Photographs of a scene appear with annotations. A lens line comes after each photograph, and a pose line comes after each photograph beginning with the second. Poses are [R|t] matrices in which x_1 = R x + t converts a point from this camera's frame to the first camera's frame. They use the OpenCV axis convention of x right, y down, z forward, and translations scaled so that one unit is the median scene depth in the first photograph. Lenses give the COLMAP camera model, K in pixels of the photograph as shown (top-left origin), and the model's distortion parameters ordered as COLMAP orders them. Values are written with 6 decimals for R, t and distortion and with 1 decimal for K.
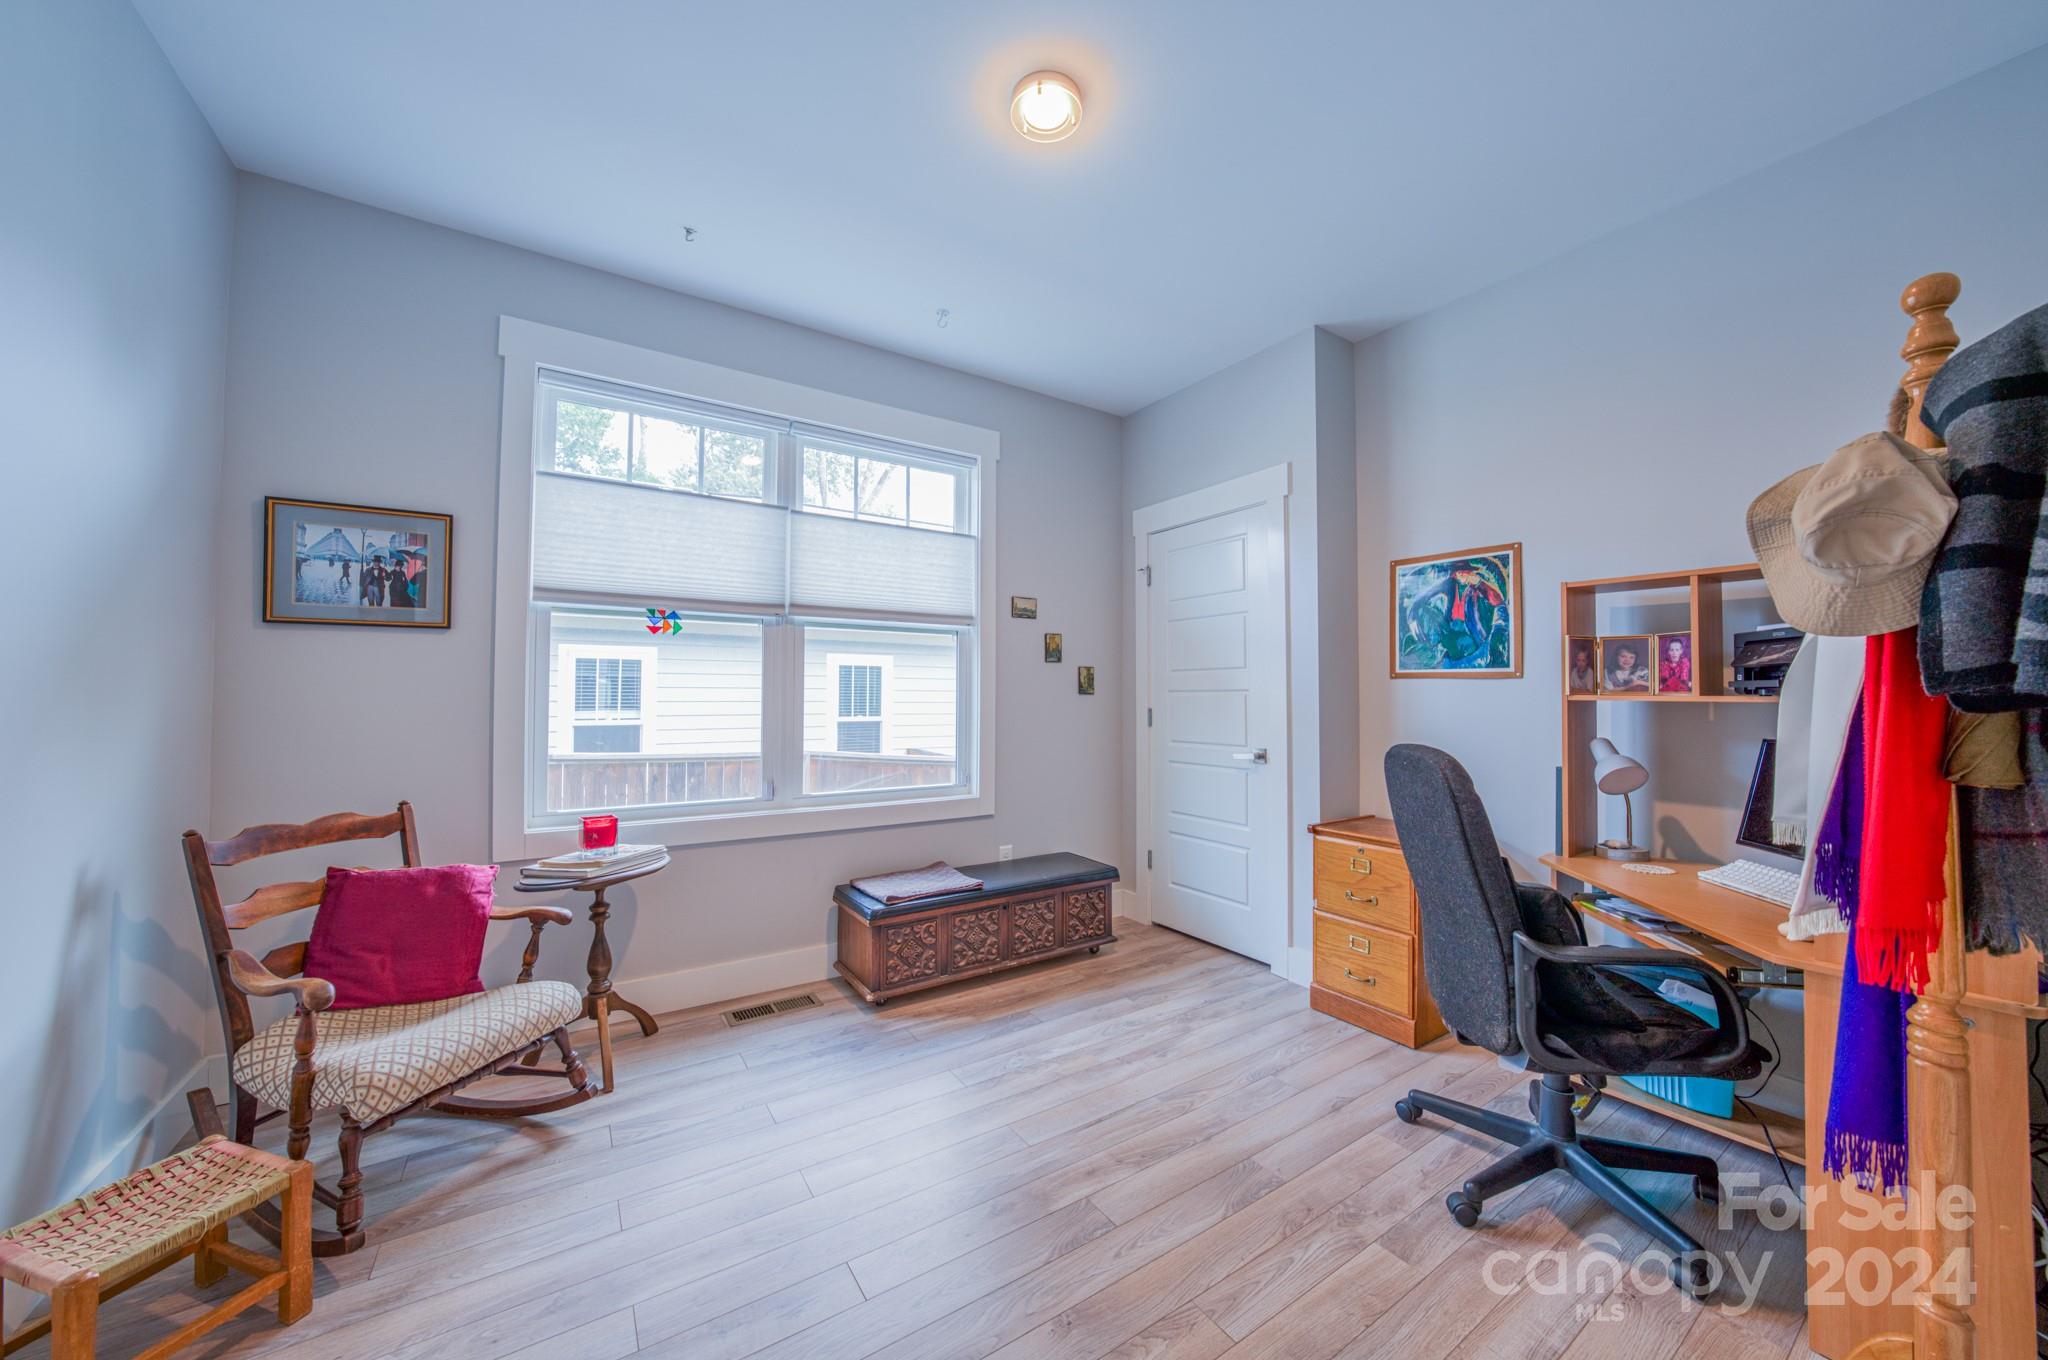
lens RADIAL K [[710.6, 0, 1021.6], [0, 710.6, 672.8], [0, 0, 1]] dist [-0.027500, 0.006175]
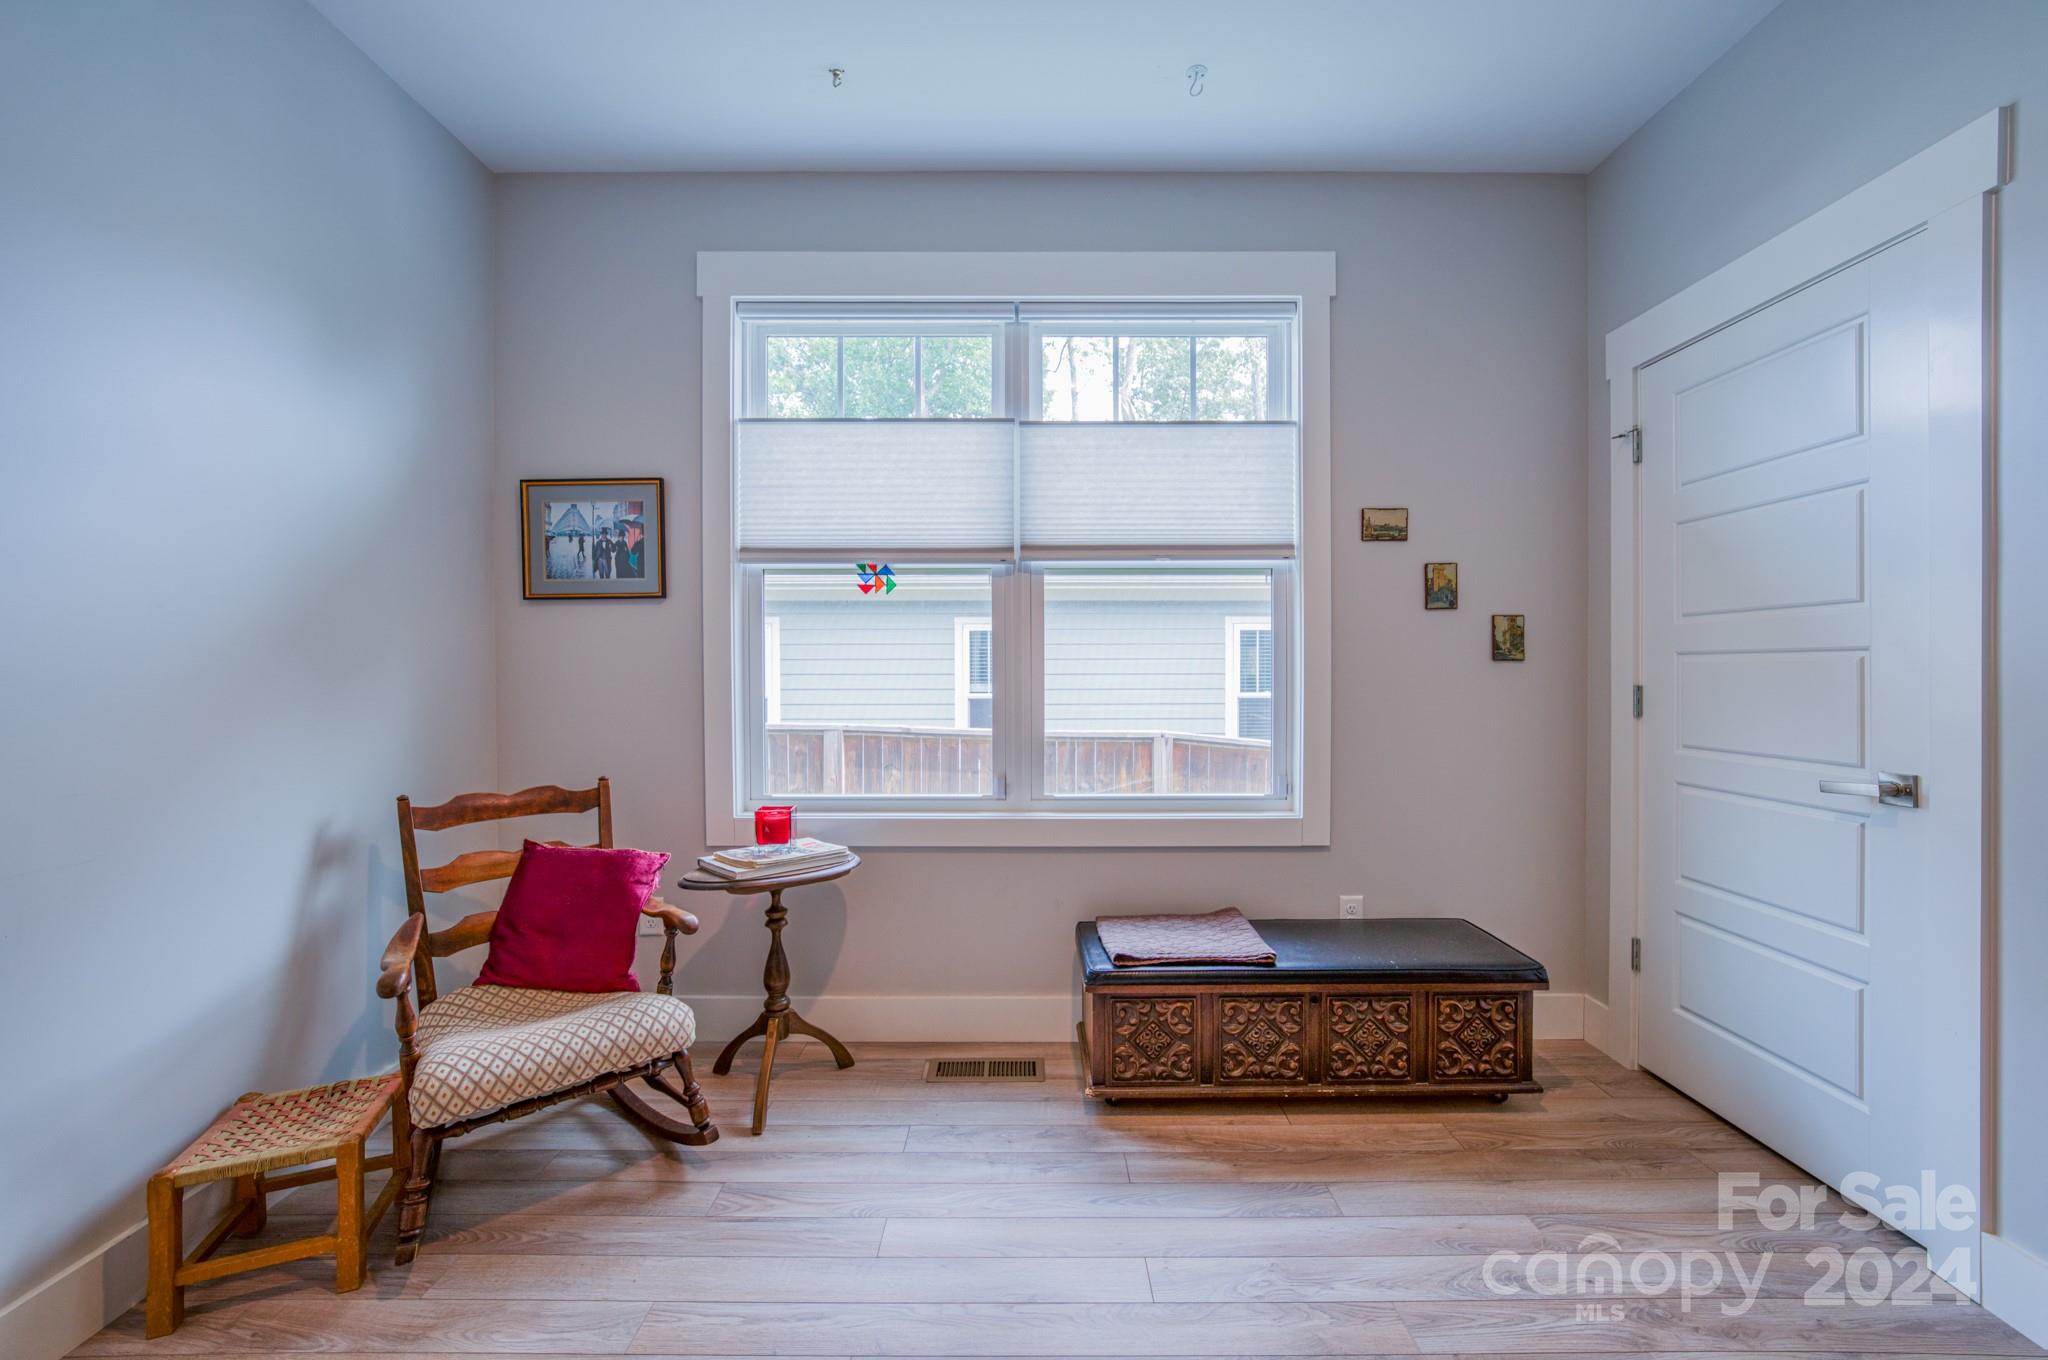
lens RADIAL K [[804.0, 0, 1022.0], [0, 804.0, 672.3], [0, 0, 1]] dist [-0.011206, 0.002487]
pose [[0.839202, -0.002168, -0.543816, 0.173798], [0.023012, 0.999238, 0.031528, 0.013952], [0.543333, -0.038972, 0.838612, 0.320764]]
